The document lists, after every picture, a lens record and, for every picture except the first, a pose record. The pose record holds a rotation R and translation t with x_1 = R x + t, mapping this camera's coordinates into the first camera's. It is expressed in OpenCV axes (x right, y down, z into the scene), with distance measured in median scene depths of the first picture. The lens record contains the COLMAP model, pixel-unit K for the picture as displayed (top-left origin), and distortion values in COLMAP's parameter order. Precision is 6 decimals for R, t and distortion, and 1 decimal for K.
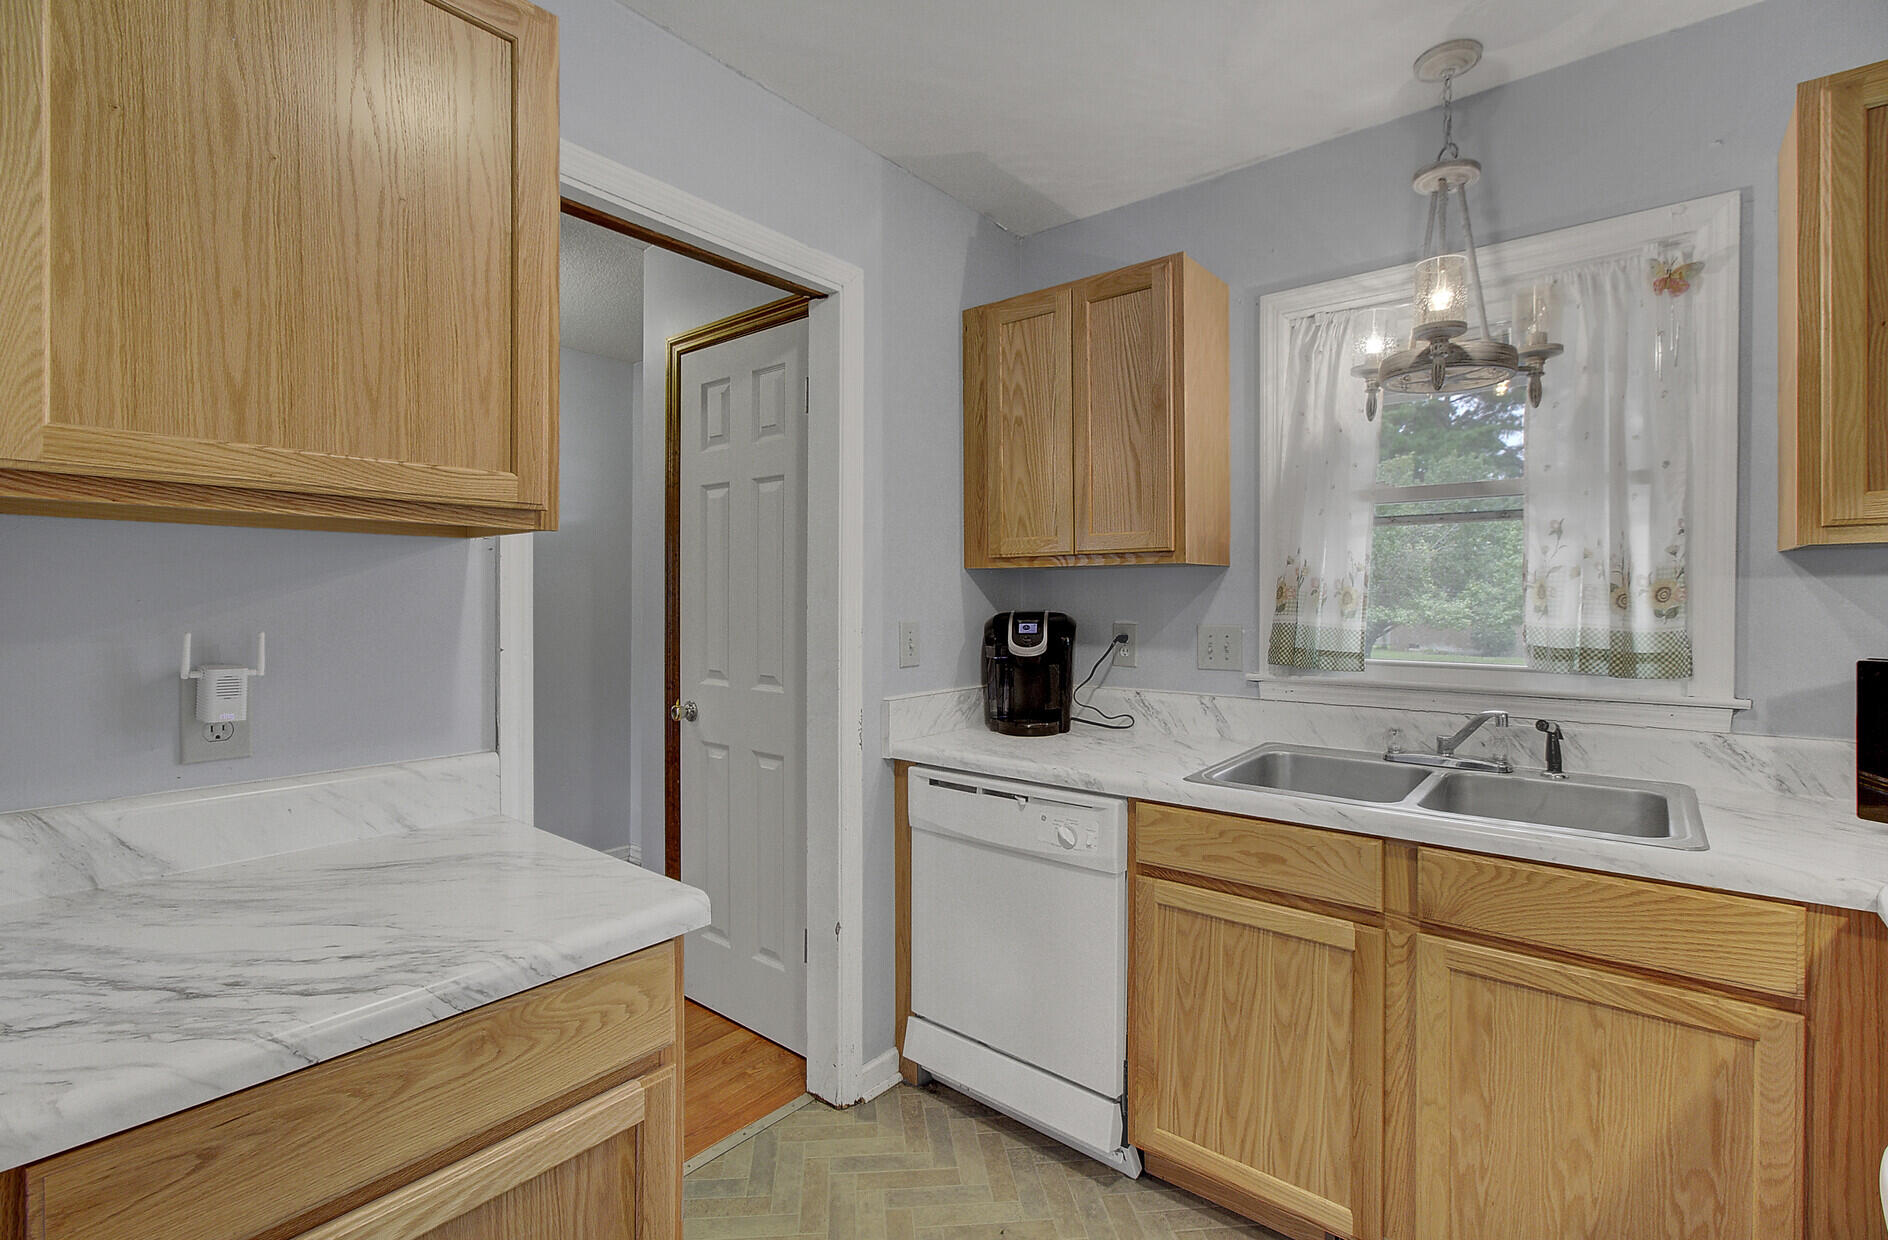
lens RADIAL K [[867.6, 0, 925.6], [0, 867.6, 602.8], [0, 0, 1]] dist [-0.010058, 0.004618]
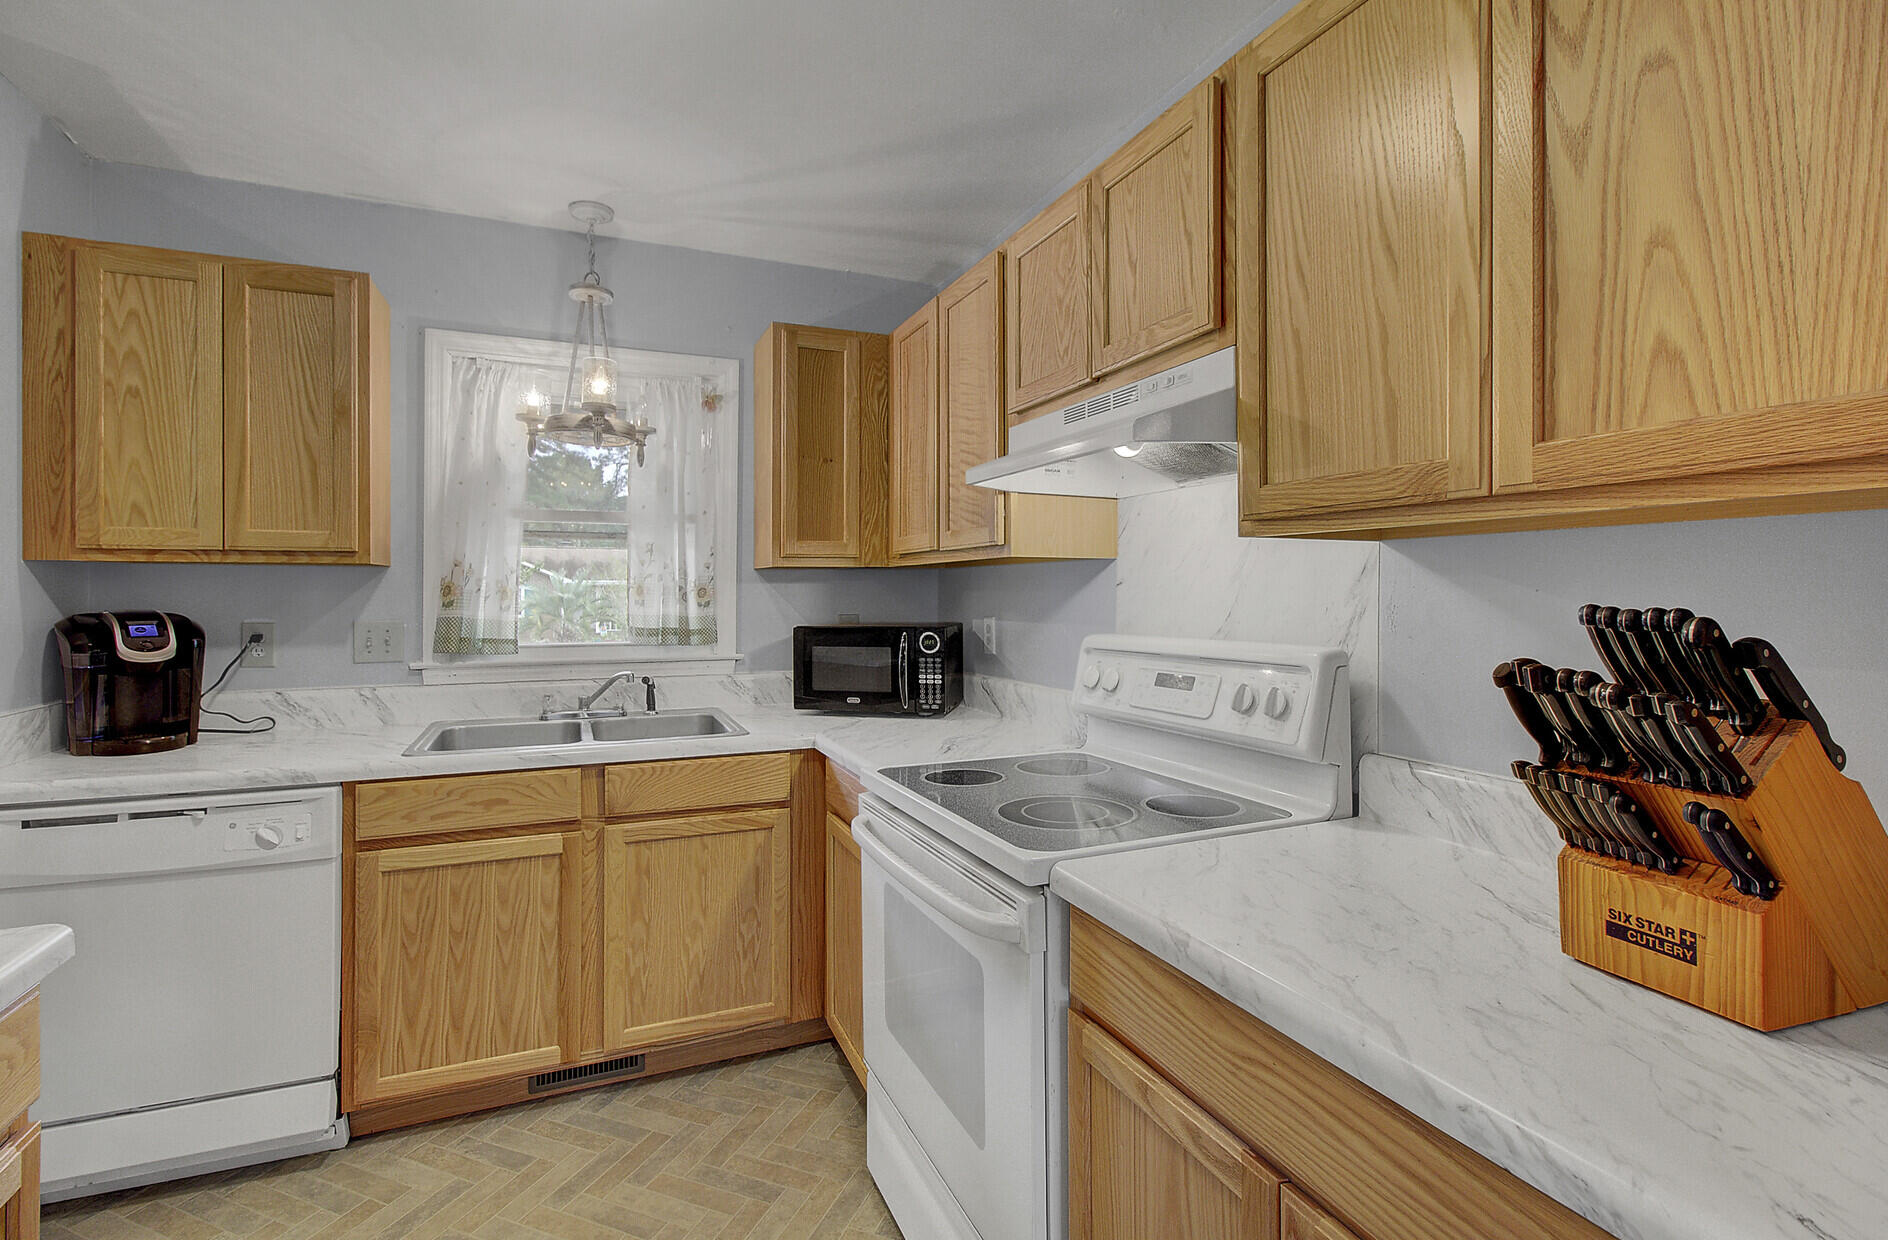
lens RADIAL K [[867.6, 0, 939.1], [0, 867.6, 594.3], [0, 0, 1]] dist [-0.010058, 0.004618]
pose [[0.458374, -0.001358, 0.888759, -0.378837], [0.005282, 0.999985, -0.001196, -0.002545], [-0.888744, 0.005243, 0.458374, -0.137797]]
